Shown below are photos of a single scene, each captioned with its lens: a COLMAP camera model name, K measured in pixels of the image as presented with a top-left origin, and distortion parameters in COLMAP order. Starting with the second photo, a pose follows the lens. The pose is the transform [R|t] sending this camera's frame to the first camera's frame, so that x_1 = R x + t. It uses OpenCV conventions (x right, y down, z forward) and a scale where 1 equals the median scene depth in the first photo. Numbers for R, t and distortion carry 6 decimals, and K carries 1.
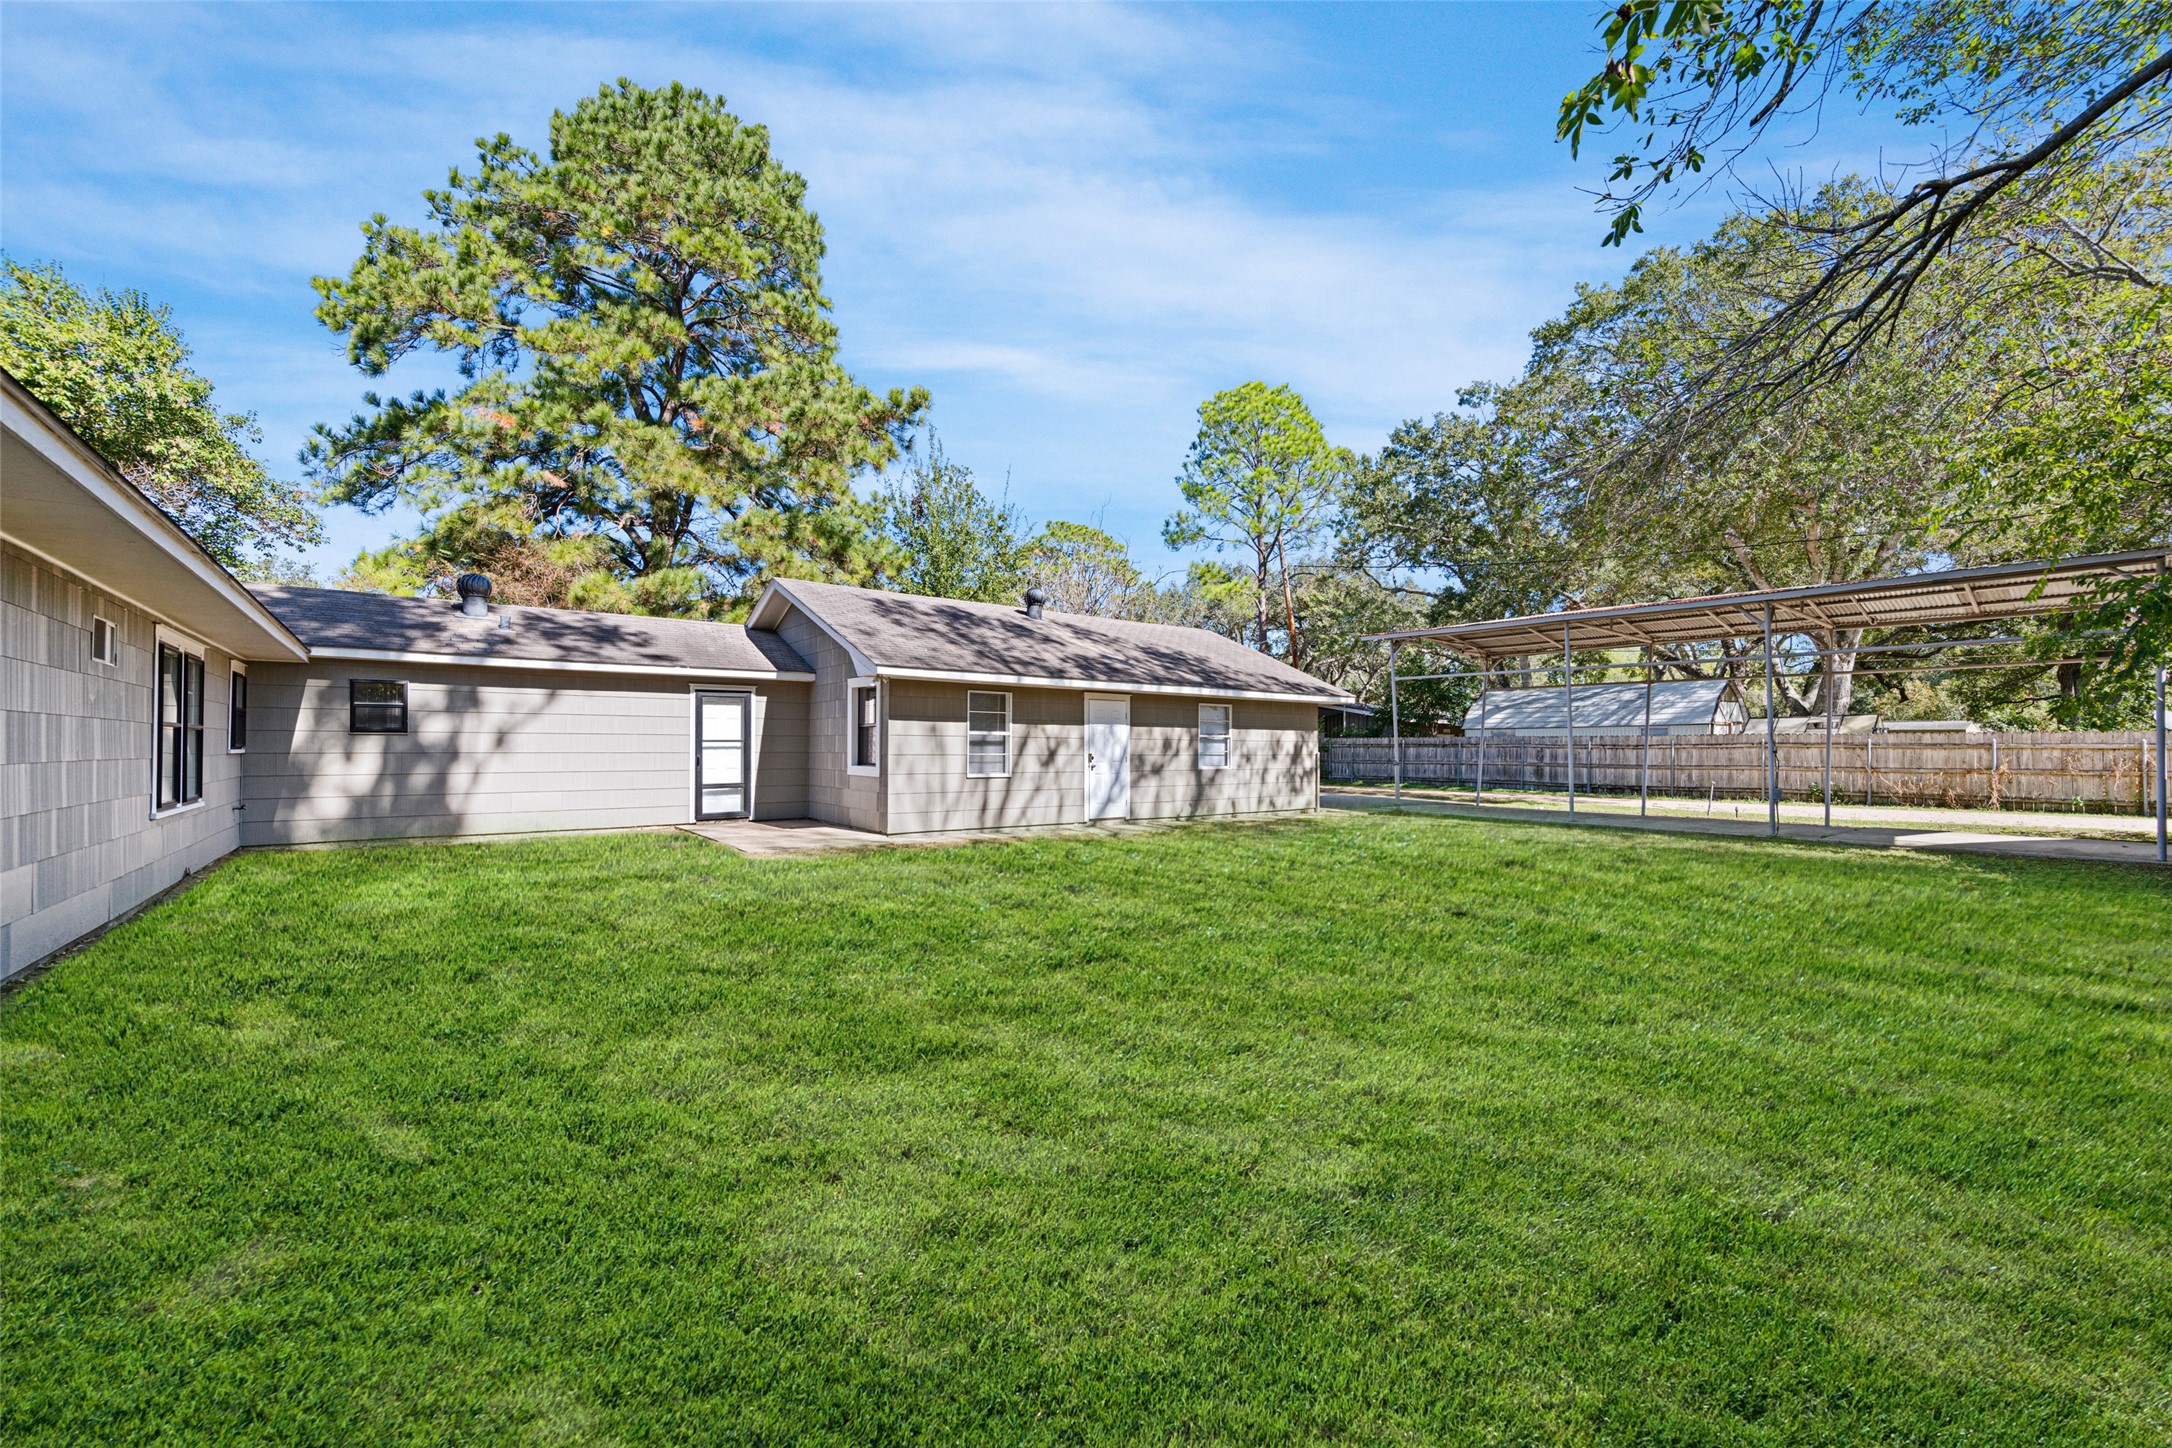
lens RADIAL K [[847.4, 0, 1087.2], [0, 847.4, 734.3], [0, 0, 1]] dist [-0.000583, 0.000523]
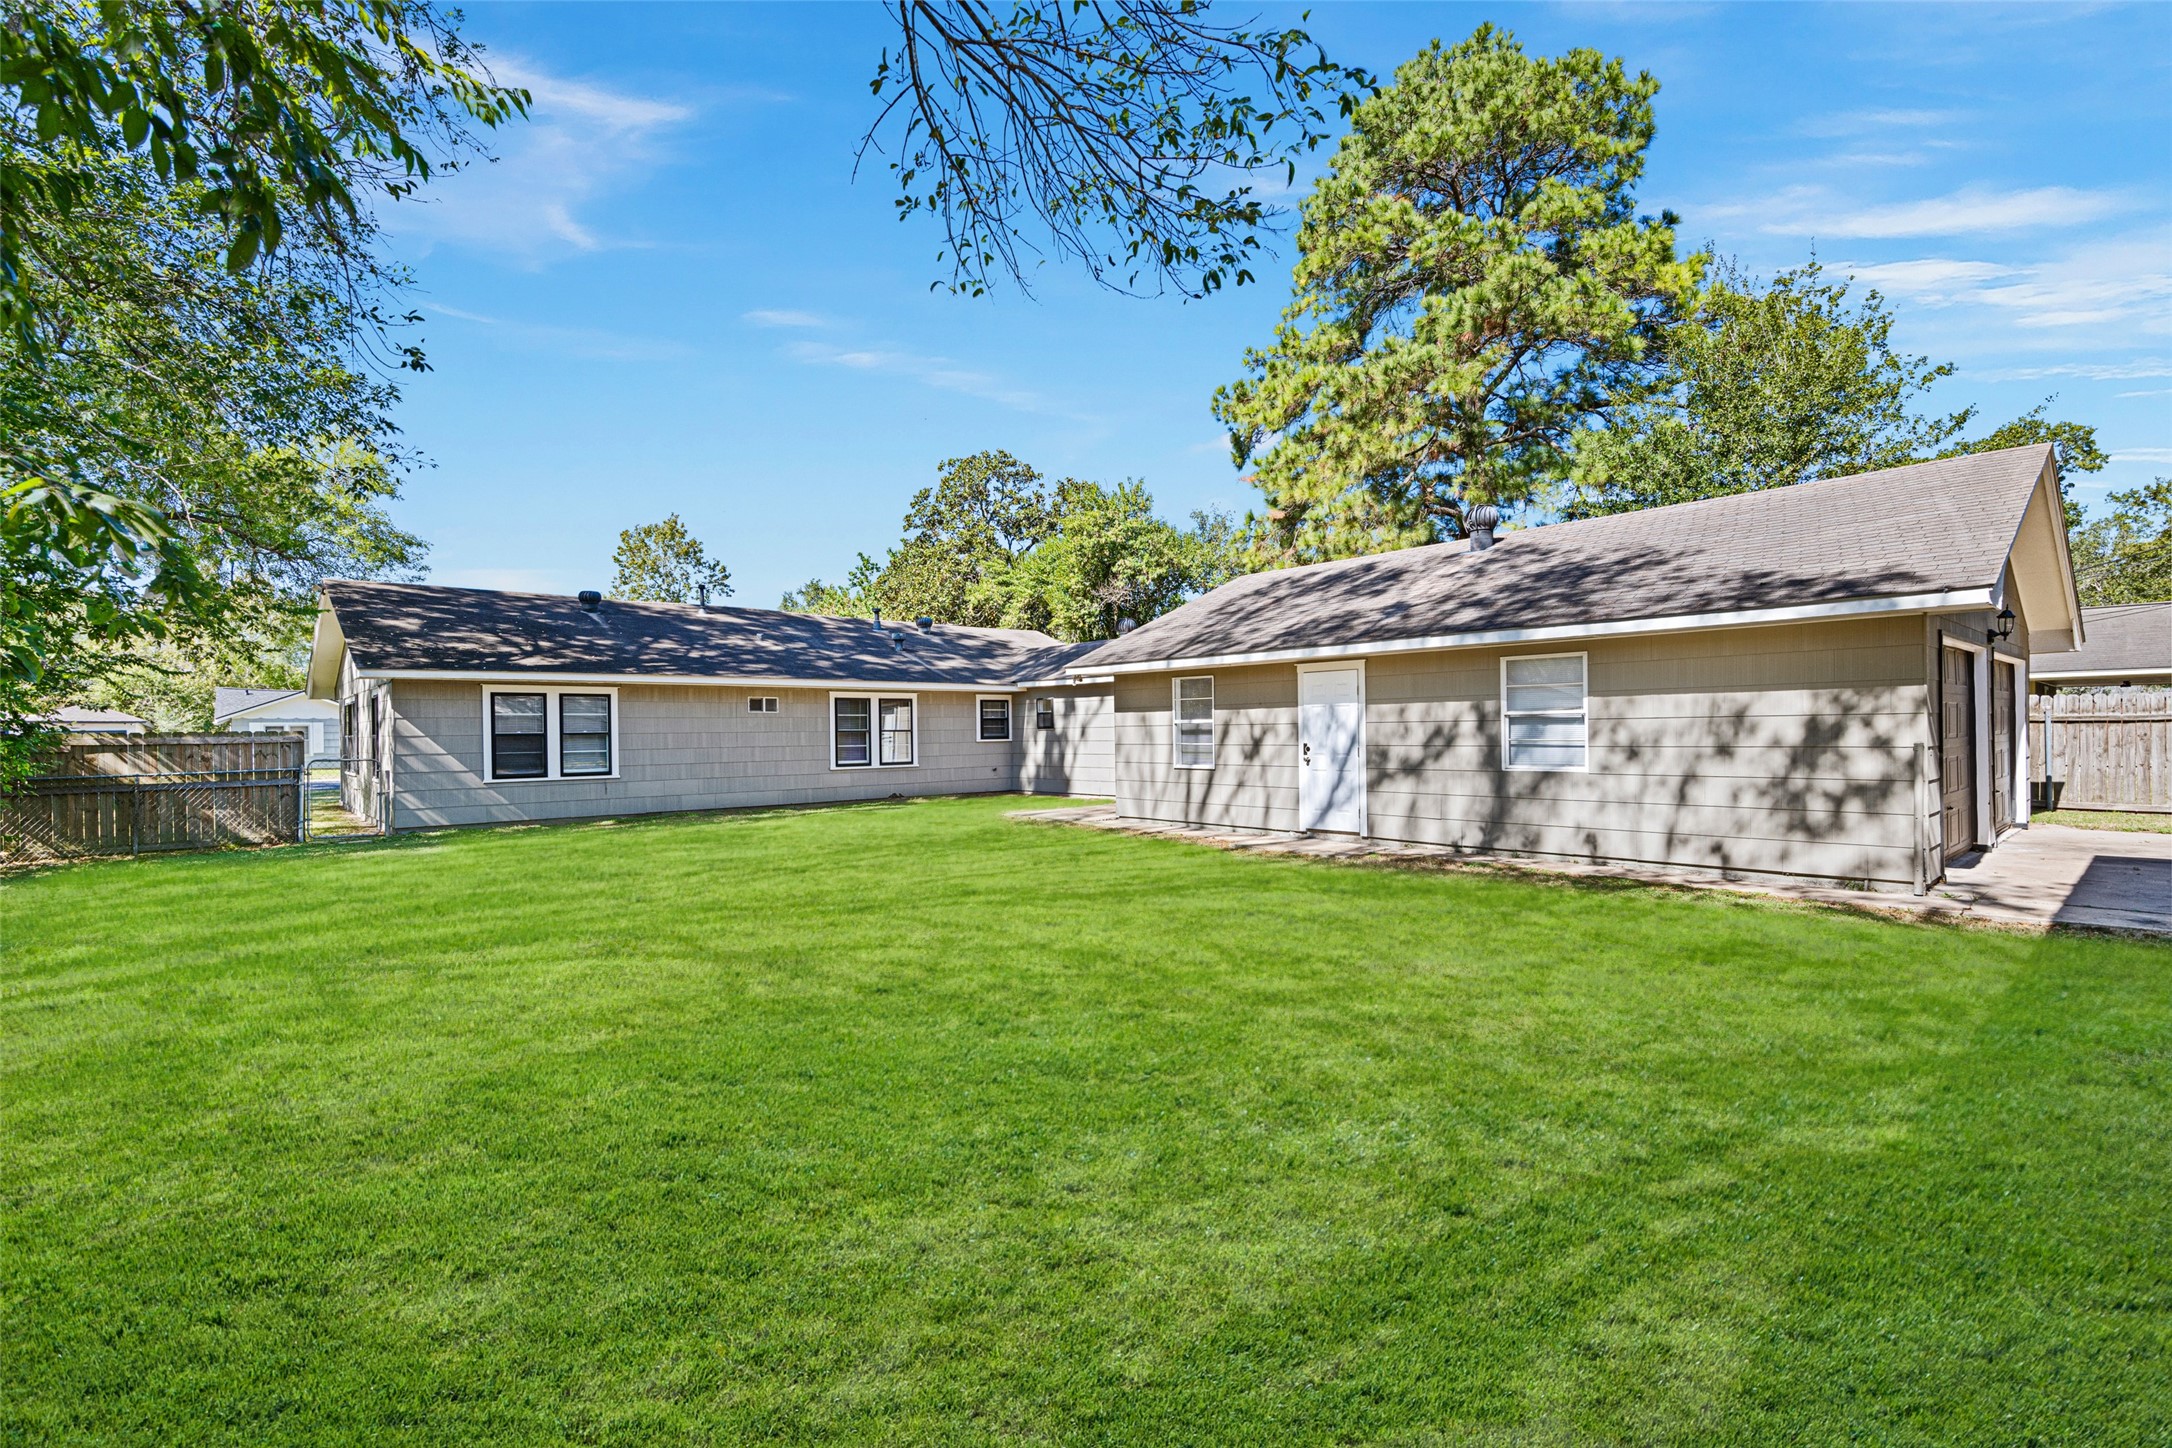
lens RADIAL K [[968.3, 0, 1085.9], [0, 968.3, 730.4], [0, 0, 1]] dist [-0.000185, 0.000008]
pose [[0.074781, -0.004531, -0.997190, 0.842333], [0.033076, 0.999451, -0.002061, 0.006448], [0.996651, -0.032829, 0.074890, 0.720435]]
